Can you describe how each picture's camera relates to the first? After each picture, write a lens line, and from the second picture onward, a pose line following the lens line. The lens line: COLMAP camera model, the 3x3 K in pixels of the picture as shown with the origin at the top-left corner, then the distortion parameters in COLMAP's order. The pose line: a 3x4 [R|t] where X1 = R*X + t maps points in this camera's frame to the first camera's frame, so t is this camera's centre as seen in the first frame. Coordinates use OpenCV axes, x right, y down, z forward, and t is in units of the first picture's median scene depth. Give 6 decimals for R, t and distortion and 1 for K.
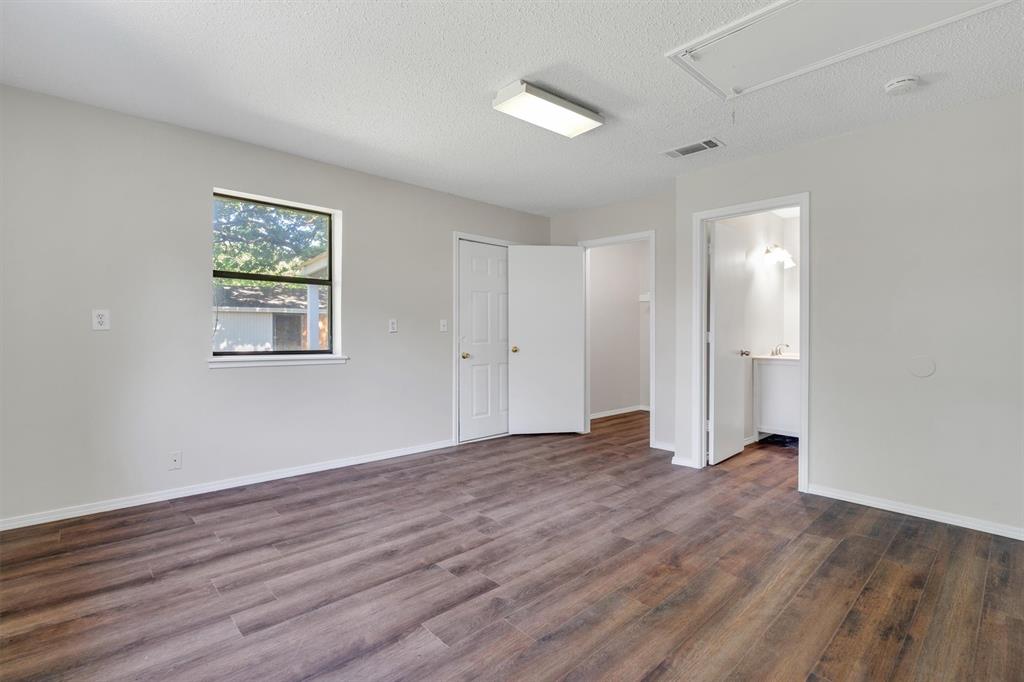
lens RADIAL K [[468.9, 0, 515.0], [0, 468.9, 327.5], [0, 0, 1]] dist [0.000014, 0.001158]
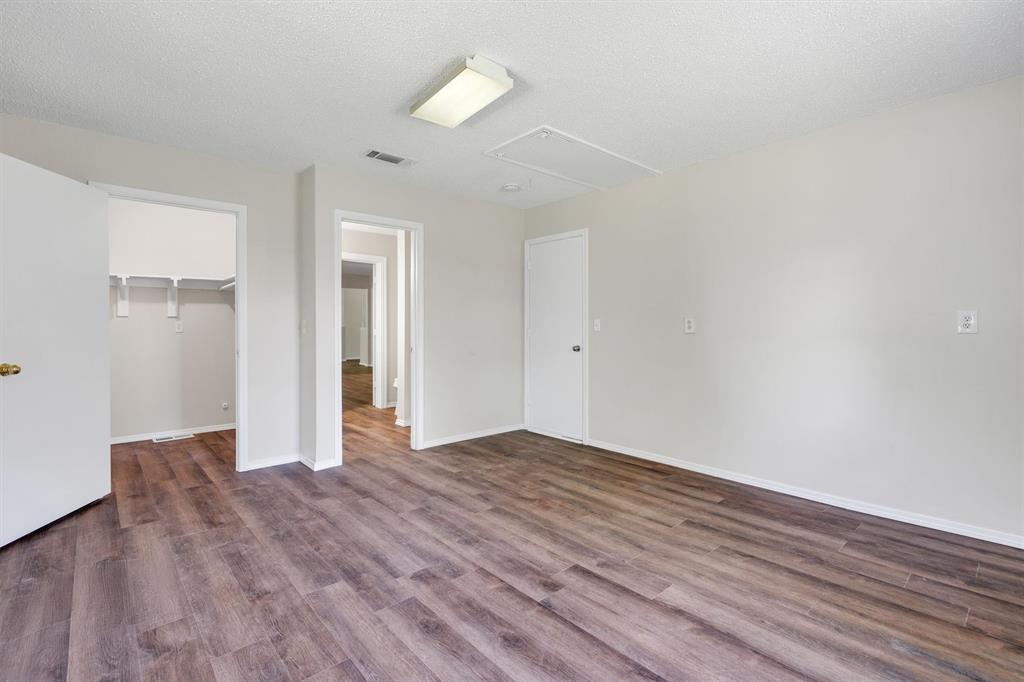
lens RADIAL K [[475.0, 0, 510.8], [0, 475.0, 324.1], [0, 0, 1]] dist [0.002229, 0.000643]
pose [[0.018678, 0.006291, 0.999806, -0.879761], [-0.008452, 0.999945, -0.006134, 0.003902], [-0.999790, -0.008335, 0.018730, 0.881059]]
